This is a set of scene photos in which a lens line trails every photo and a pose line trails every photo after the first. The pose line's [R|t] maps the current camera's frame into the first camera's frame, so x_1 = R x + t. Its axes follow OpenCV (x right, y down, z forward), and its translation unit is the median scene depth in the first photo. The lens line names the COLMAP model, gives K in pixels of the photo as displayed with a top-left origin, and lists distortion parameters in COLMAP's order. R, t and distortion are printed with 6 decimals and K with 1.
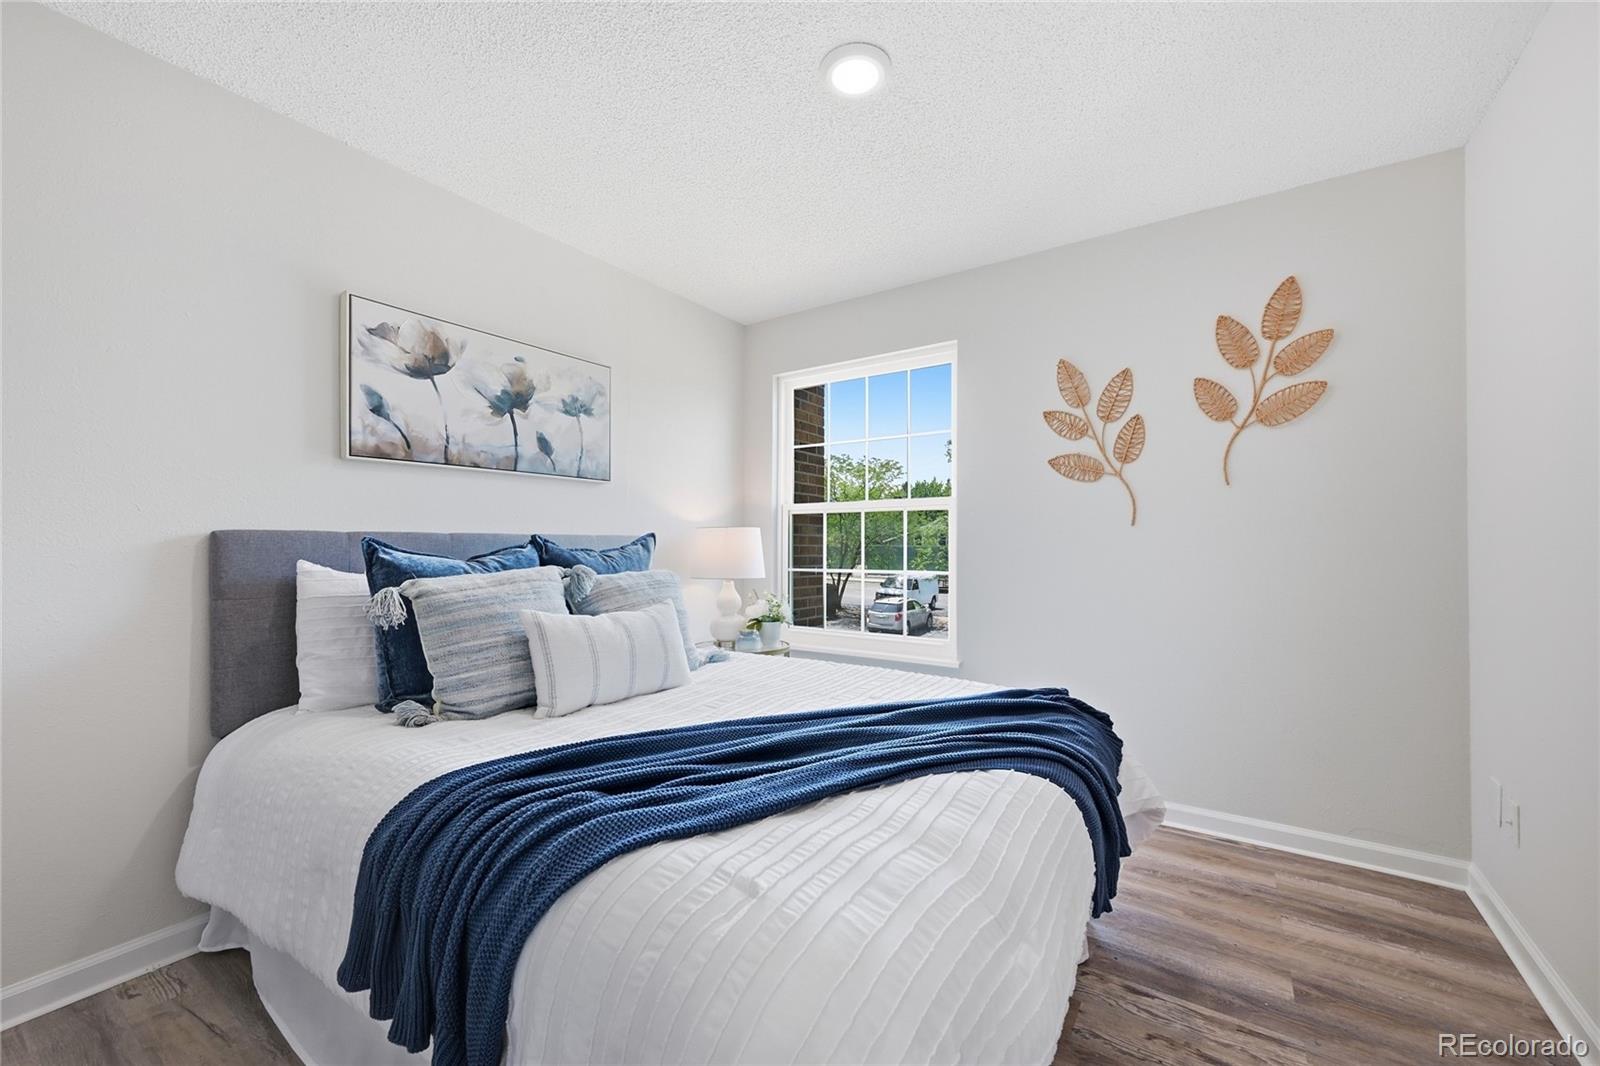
lens RADIAL K [[619.3, 0, 798.5], [0, 619.3, 533.2], [0, 0, 1]] dist [0.001363, 0.000015]
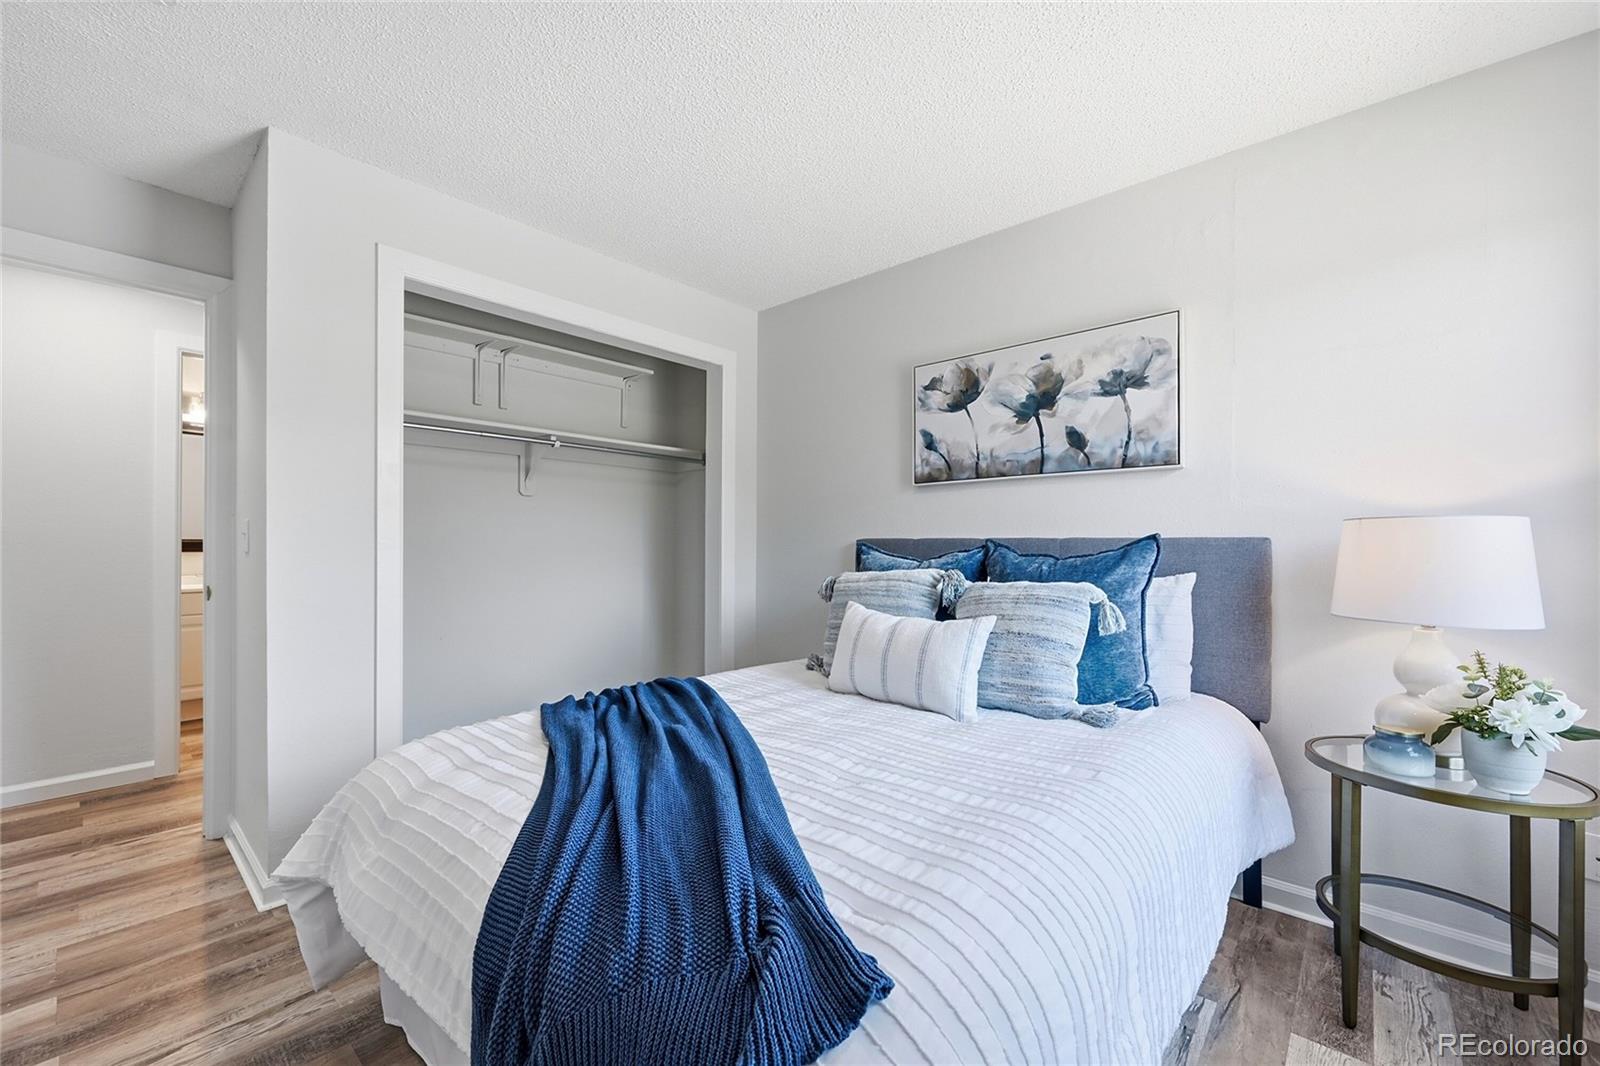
lens RADIAL K [[619.3, 0, 800.1], [0, 619.3, 544.1], [0, 0, 1]] dist [0.001363, 0.000015]
pose [[-0.114974, -0.003095, -0.993364, 0.562285], [0.009432, 0.999947, -0.004207, 0.011565], [0.993324, -0.009853, -0.114939, 0.743039]]
